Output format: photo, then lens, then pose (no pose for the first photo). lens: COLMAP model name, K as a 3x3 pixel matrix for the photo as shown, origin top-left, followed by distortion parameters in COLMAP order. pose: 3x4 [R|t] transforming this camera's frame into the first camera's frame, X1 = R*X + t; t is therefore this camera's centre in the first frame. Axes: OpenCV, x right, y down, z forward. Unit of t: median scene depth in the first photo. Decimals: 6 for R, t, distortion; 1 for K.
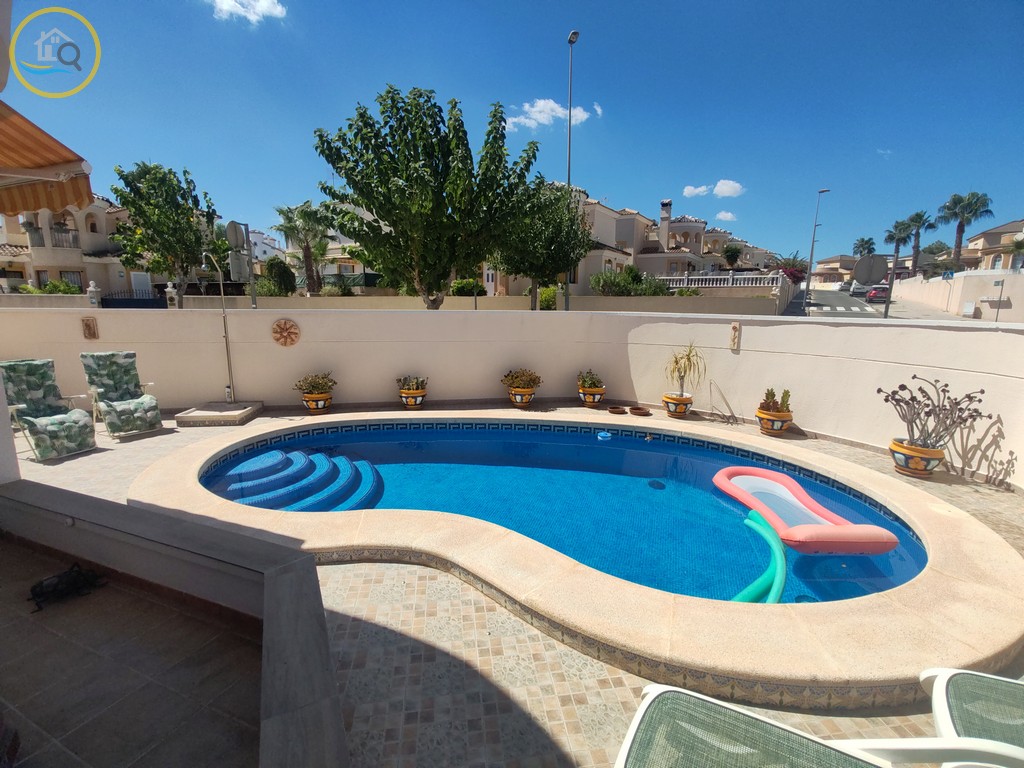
lens RADIAL K [[465.7, 0, 512.0], [0, 465.7, 384.0], [0, 0, 1]] dist [0.001010, -0.000362]
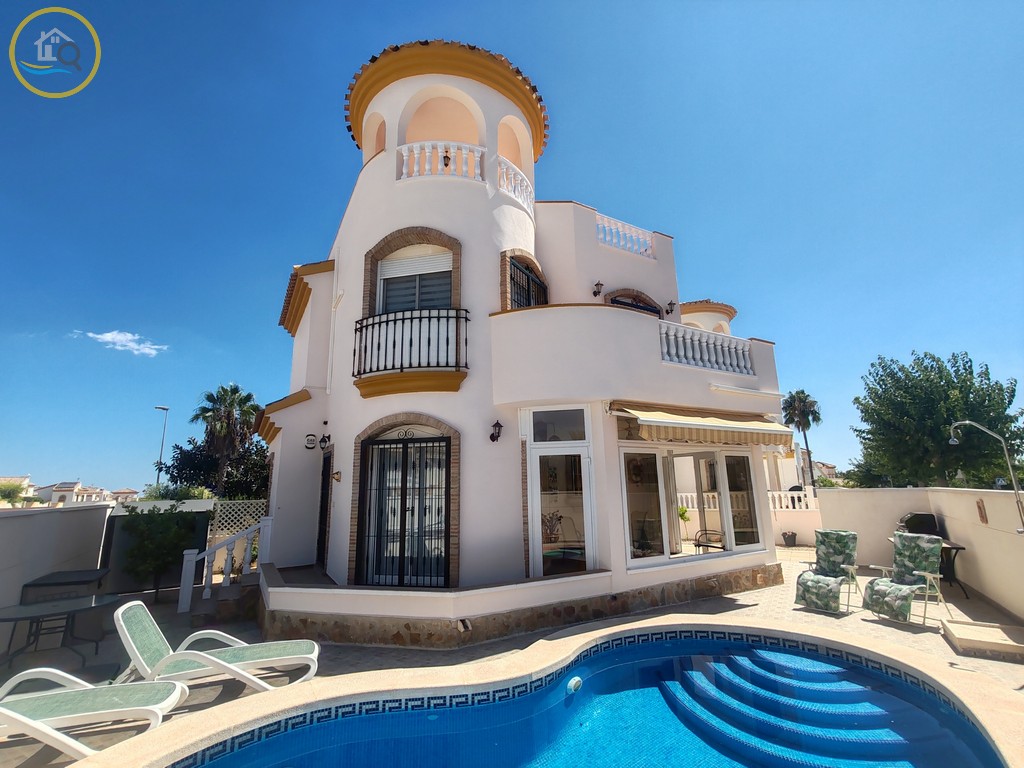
lens RADIAL K [[465.7, 0, 511.3], [0, 465.7, 385.7], [0, 0, 1]] dist [0.001010, -0.000362]
pose [[-0.627907, -0.164209, -0.760768, 0.586593], [-0.121382, 0.986189, -0.112682, -0.190731], [0.768764, 0.021589, -0.639168, 1.105667]]
